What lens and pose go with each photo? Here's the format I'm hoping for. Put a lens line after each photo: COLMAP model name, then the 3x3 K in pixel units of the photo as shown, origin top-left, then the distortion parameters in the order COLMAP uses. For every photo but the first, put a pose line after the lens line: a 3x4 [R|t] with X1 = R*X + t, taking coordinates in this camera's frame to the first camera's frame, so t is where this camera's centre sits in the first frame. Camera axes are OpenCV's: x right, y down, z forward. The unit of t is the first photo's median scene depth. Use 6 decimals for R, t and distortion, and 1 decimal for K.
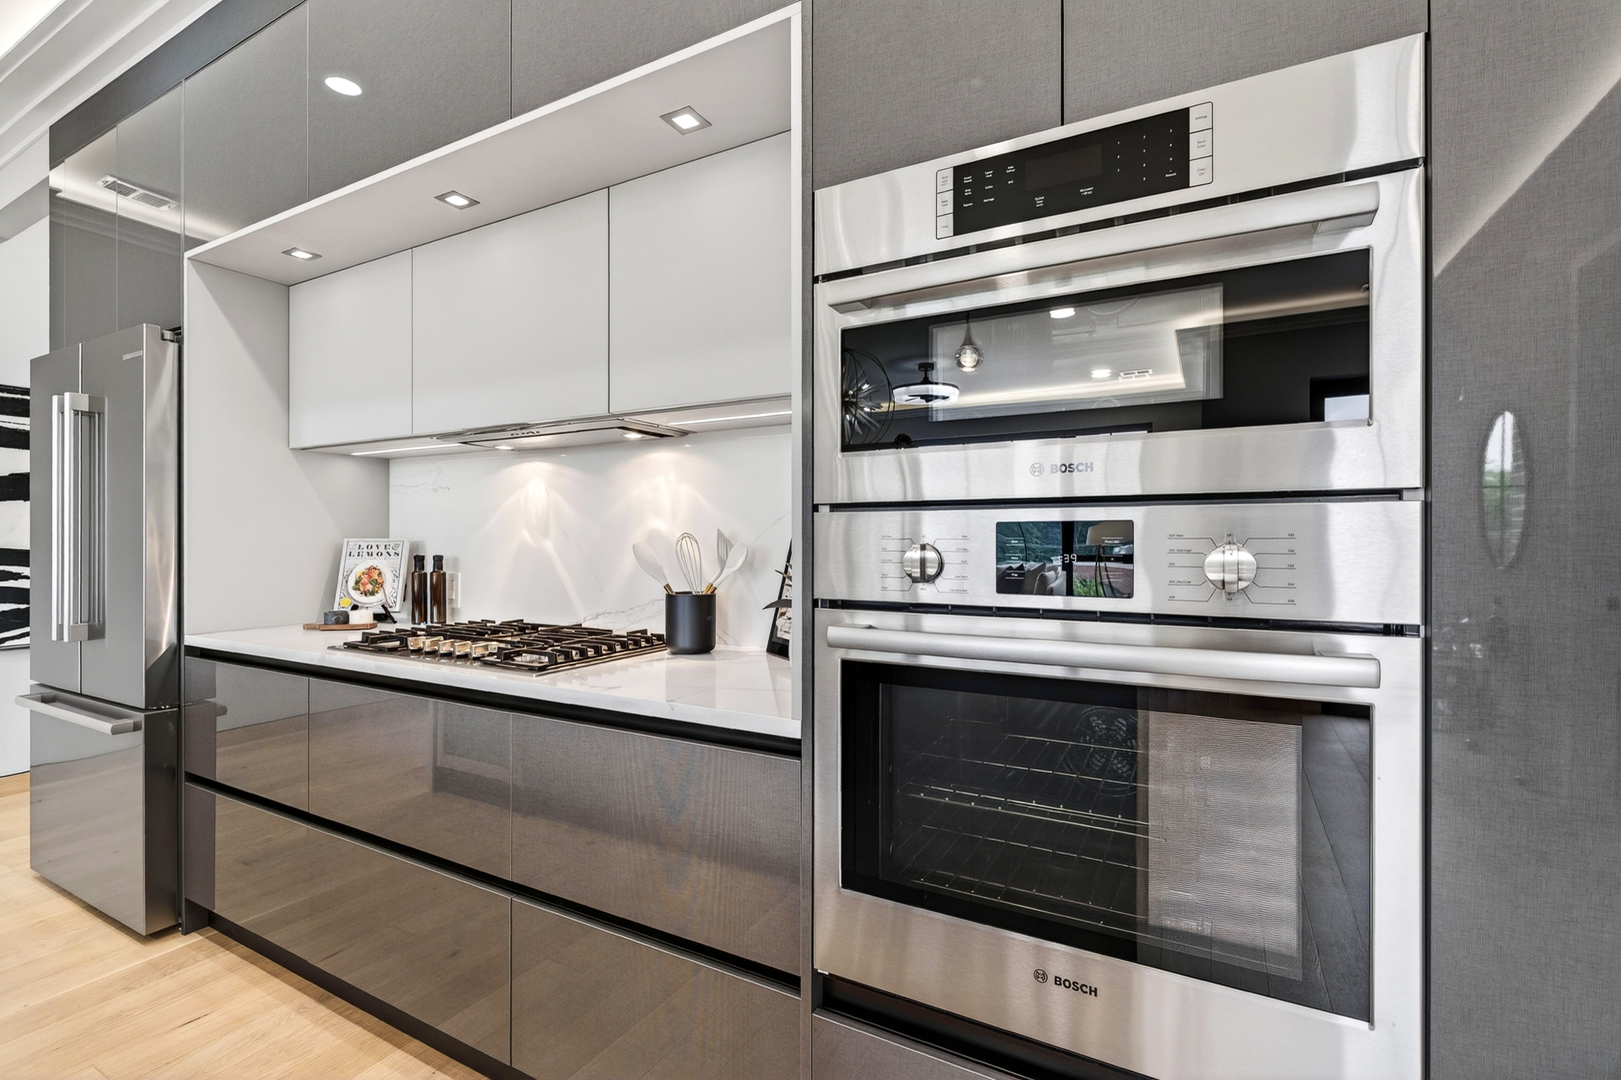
lens RADIAL K [[738.0, 0, 810.5], [0, 738.0, 540.0], [0, 0, 1]] dist [-0.000391, 0.000100]
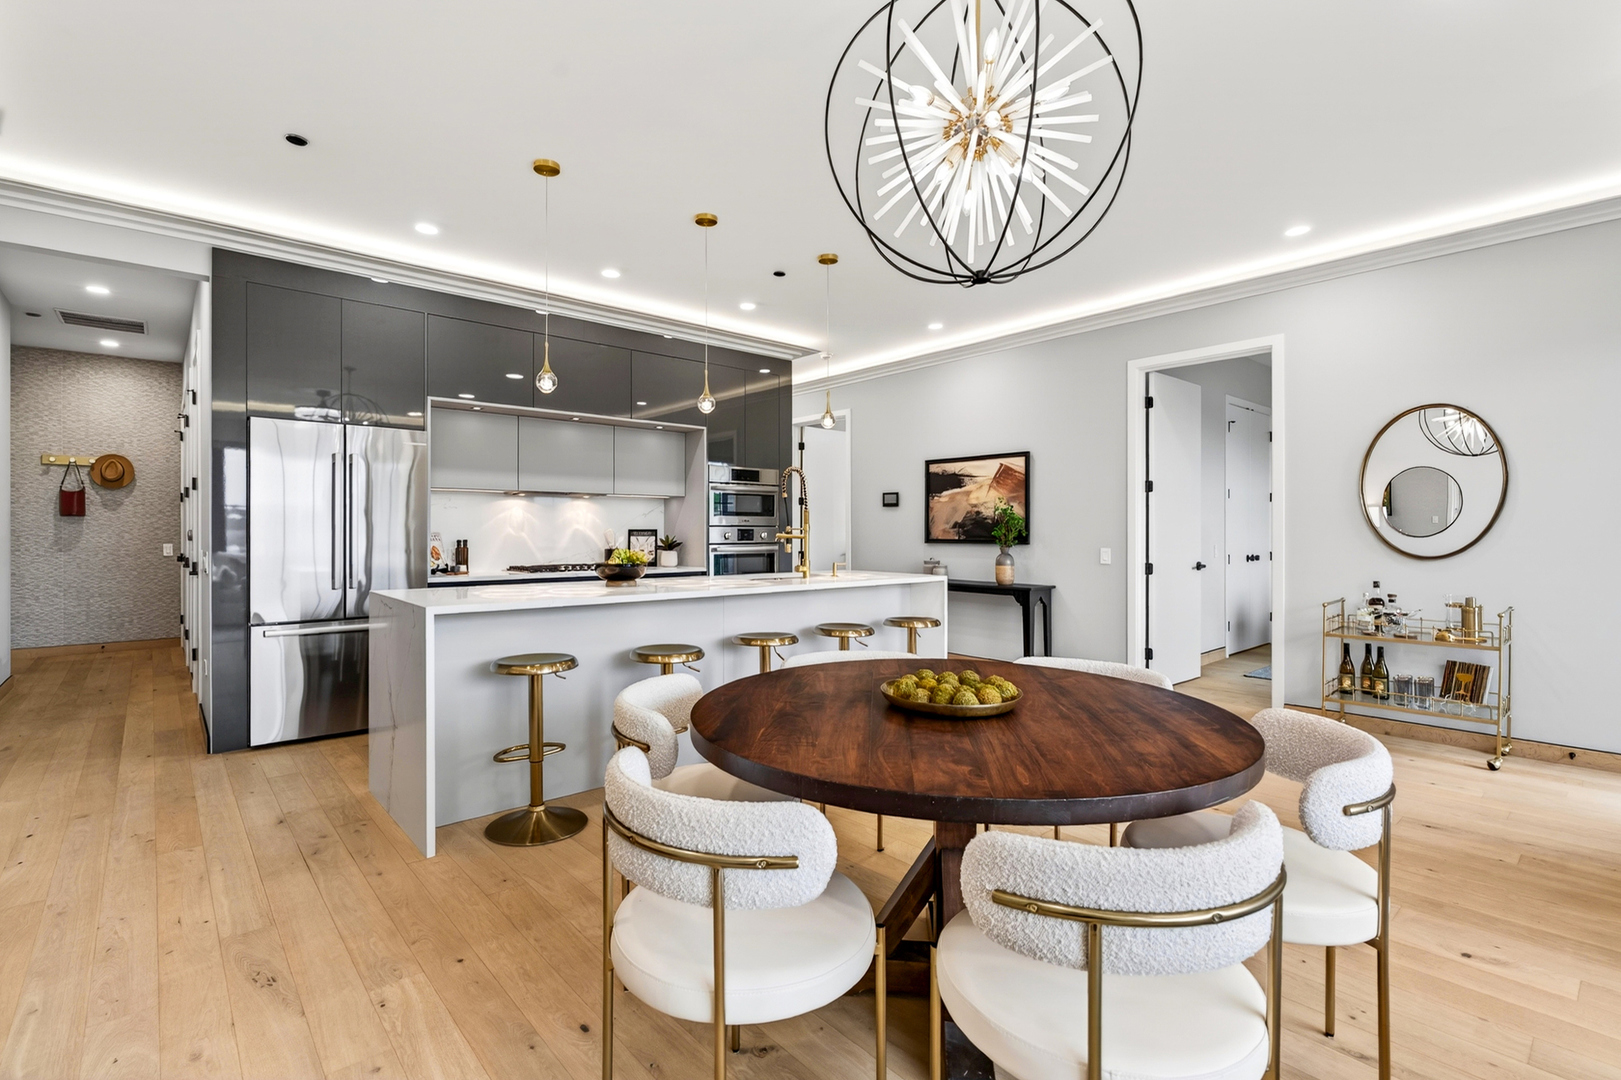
lens RADIAL K [[747.9, 0, 785.5], [0, 747.9, 540.4], [0, 0, 1]] dist [-0.002626, -0.000191]
pose [[0.355559, -0.004417, 0.934644, -2.737850], [0.004831, 0.999984, 0.002888, 0.026768], [-0.934641, 0.003488, 0.355574, -0.800833]]
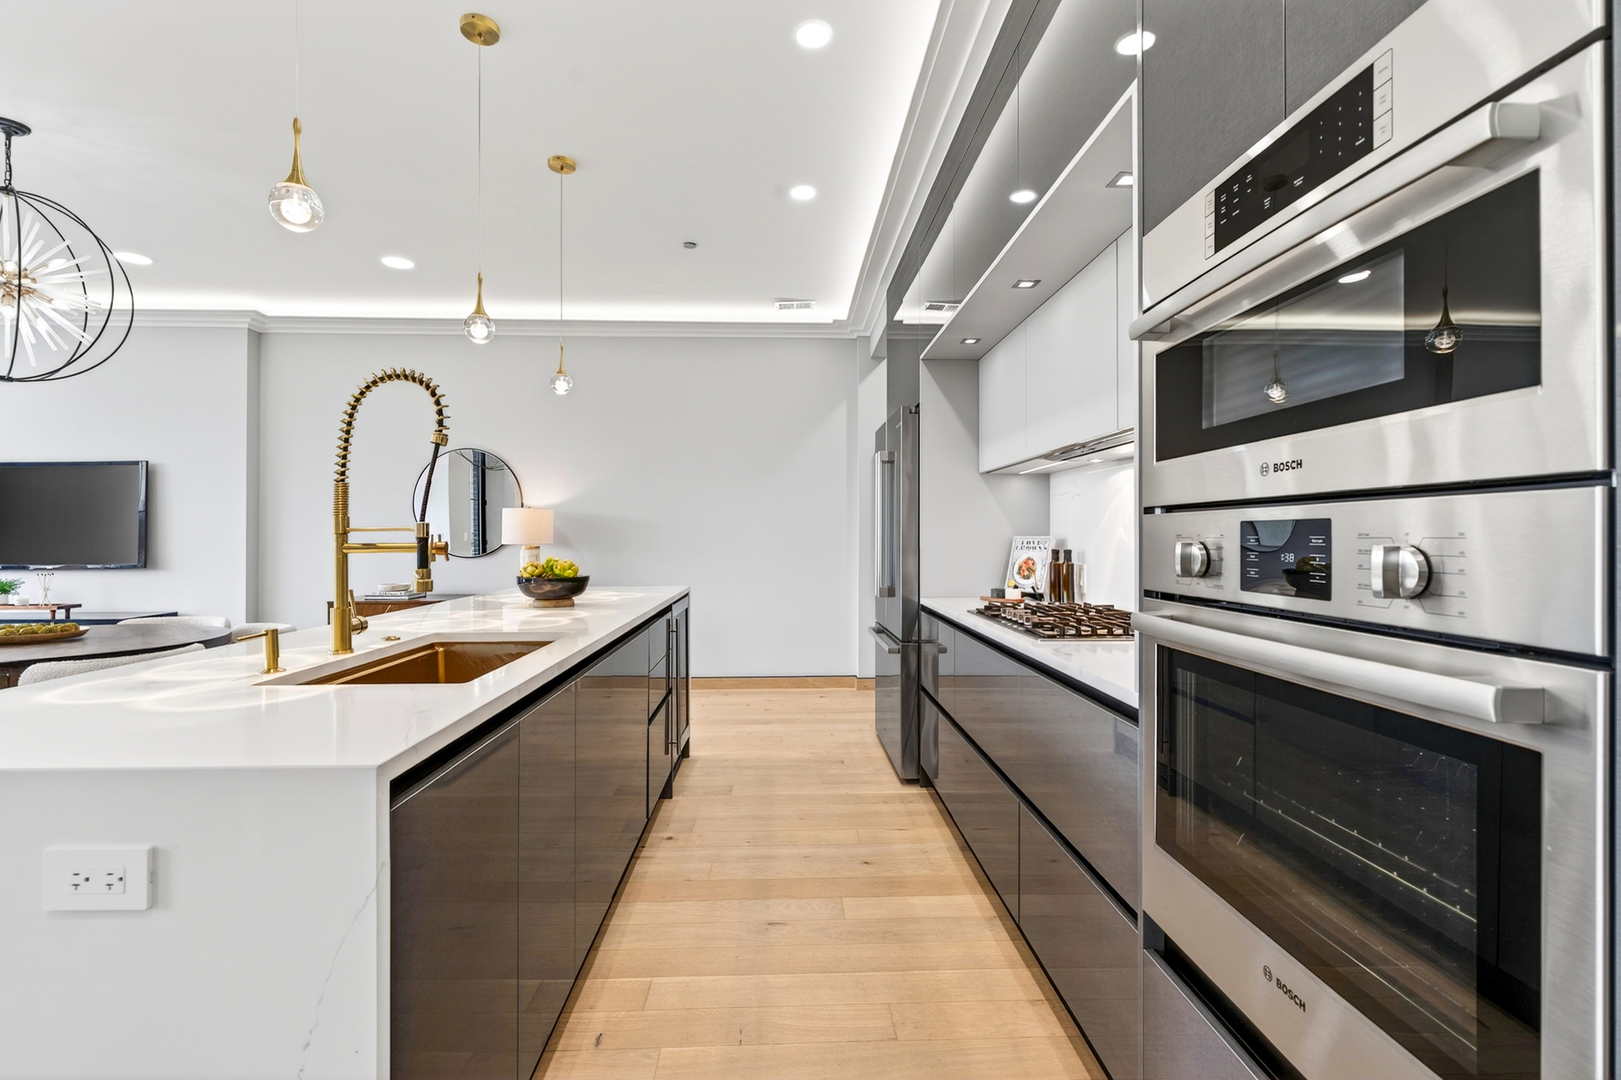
lens RADIAL K [[739.4, 0, 808.5], [0, 739.4, 531.3], [0, 0, 1]] dist [0.000577, 0.000267]
pose [[0.516814, -0.005549, -0.856080, 0.418326], [-0.000738, 0.999976, -0.006927, -0.001540], [0.856097, 0.004211, 0.516797, -0.028125]]
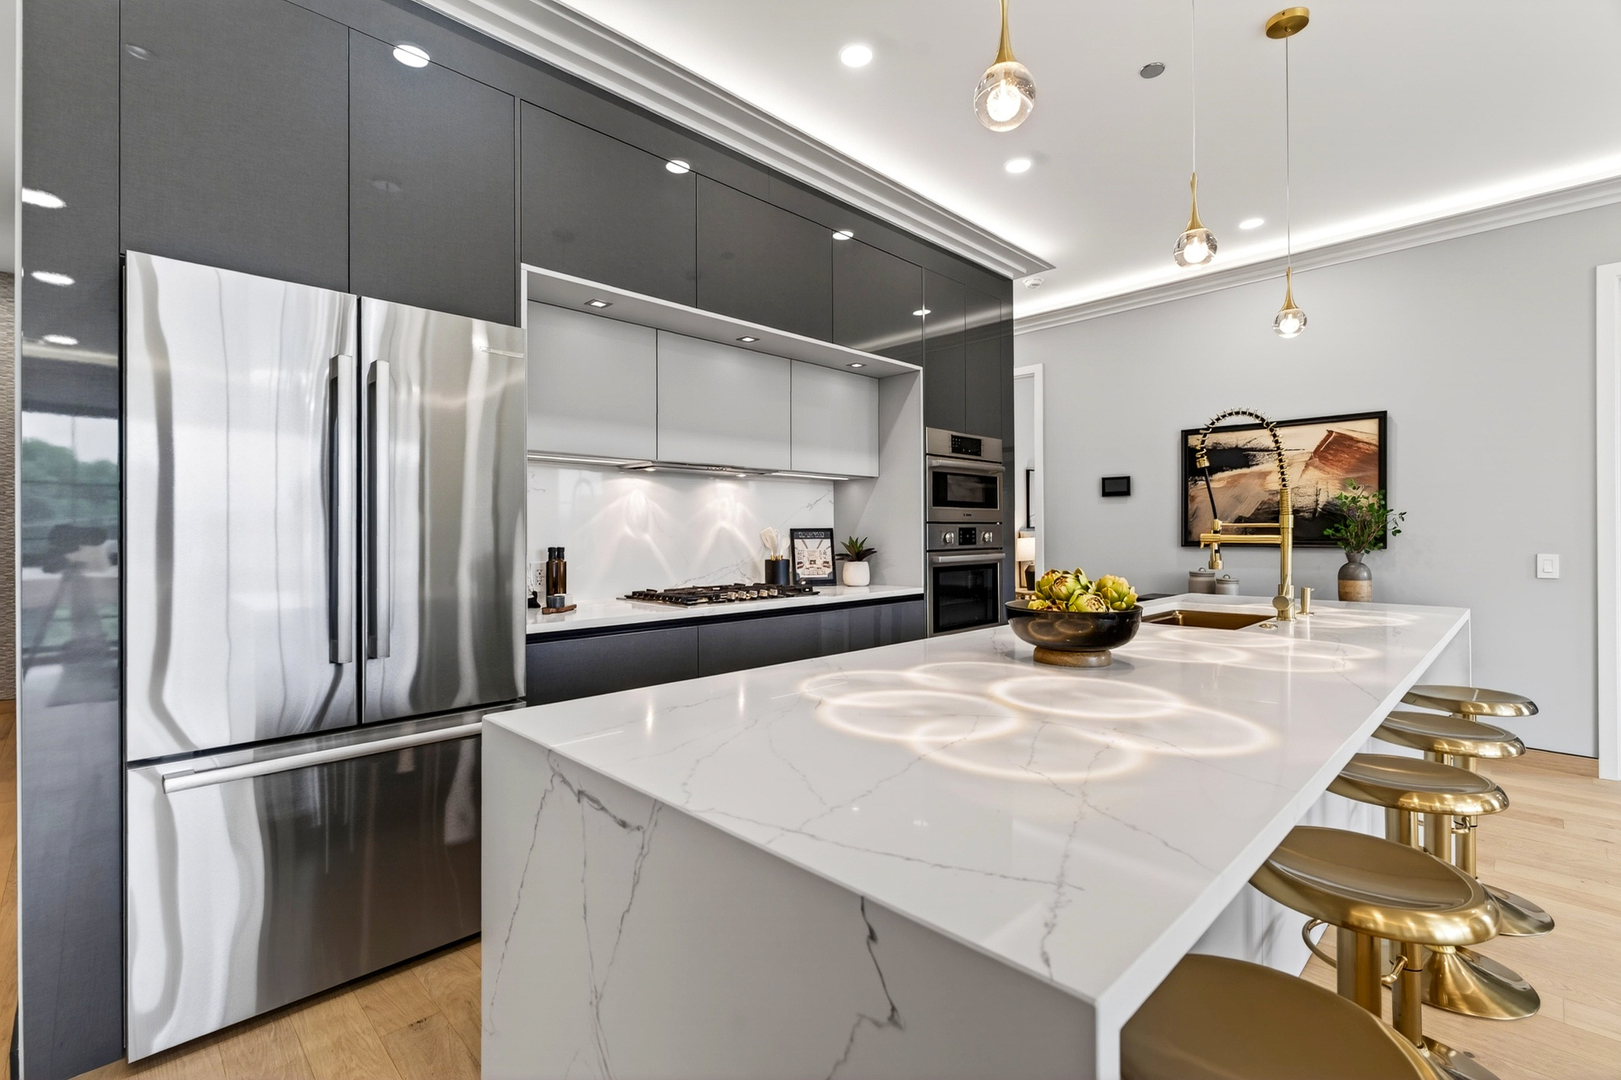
lens RADIAL K [[738.0, 0, 810.5], [0, 738.0, 540.0], [0, 0, 1]] dist [-0.000391, 0.000100]
pose [[0.270870, -0.002971, 0.962611, -1.925329], [0.009690, 0.999953, 0.000359, 0.017444], [-0.962567, 0.009231, 0.270887, 0.347881]]
